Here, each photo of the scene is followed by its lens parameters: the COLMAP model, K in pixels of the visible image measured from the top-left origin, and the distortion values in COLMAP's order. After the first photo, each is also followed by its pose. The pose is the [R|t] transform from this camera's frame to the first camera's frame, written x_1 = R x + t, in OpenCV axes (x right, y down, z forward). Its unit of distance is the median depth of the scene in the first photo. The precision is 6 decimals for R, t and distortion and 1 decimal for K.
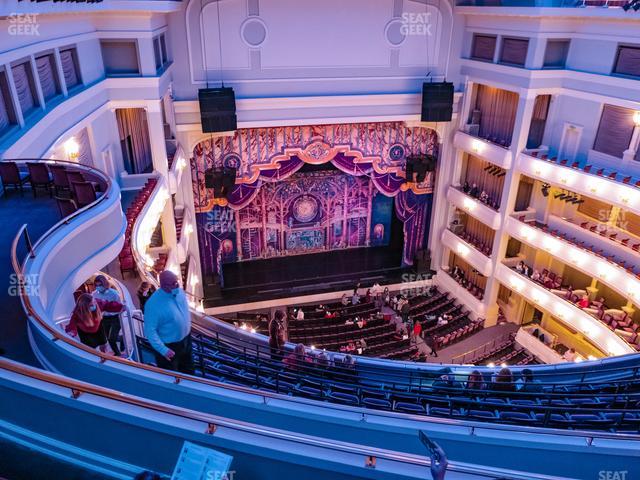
lens RADIAL K [[500.5, 0, 320.0], [0, 500.5, 240.0], [0, 0, 1]] dist [-0.046853, 0.063726]
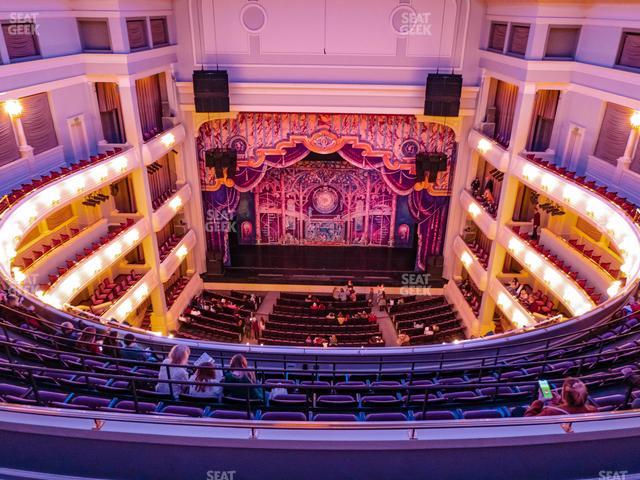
lens RADIAL K [[500.5, 0, 320.0], [0, 500.5, 240.0], [0, 0, 1]] dist [-0.046853, 0.063726]
pose [[0.959557, 0.119566, -0.254861, 0.256647], [-0.120518, 0.992639, 0.011936, 0.006646], [0.254413, 0.019262, 0.966904, 0.044470]]
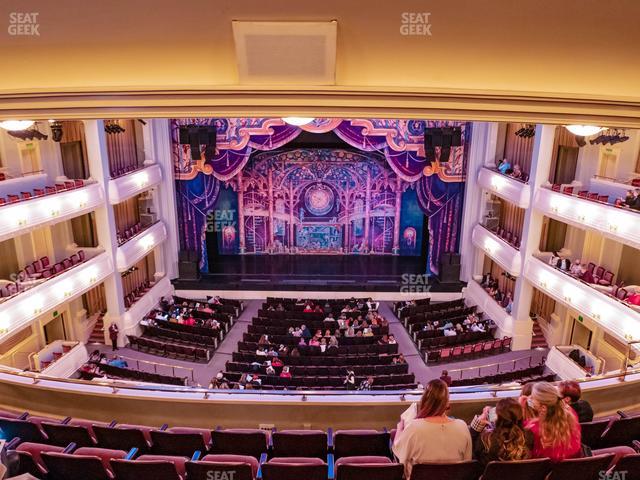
lens RADIAL K [[505.6, 0, 320.0], [0, 505.6, 240.0], [0, 0, 1]] dist [-0.029433, 0.009057]
pose [[0.965433, 0.072844, -0.250266, 0.225178], [-0.108483, 0.985337, -0.131689, 0.140160], [0.237003, 0.154287, 0.959179, 0.198250]]
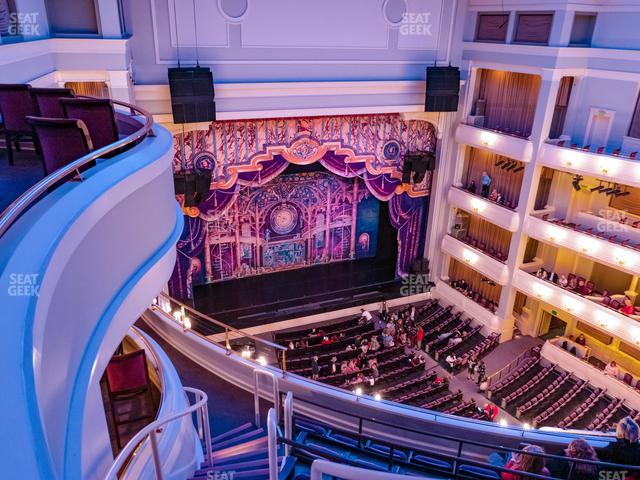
lens RADIAL K [[500.5, 0, 320.0], [0, 500.5, 240.0], [0, 0, 1]] dist [-0.046853, 0.063726]
pose [[0.991218, -0.040116, 0.126003, -0.090098], [0.044459, 0.998503, -0.031848, 0.006133], [-0.124537, 0.037170, 0.991518, 0.149187]]
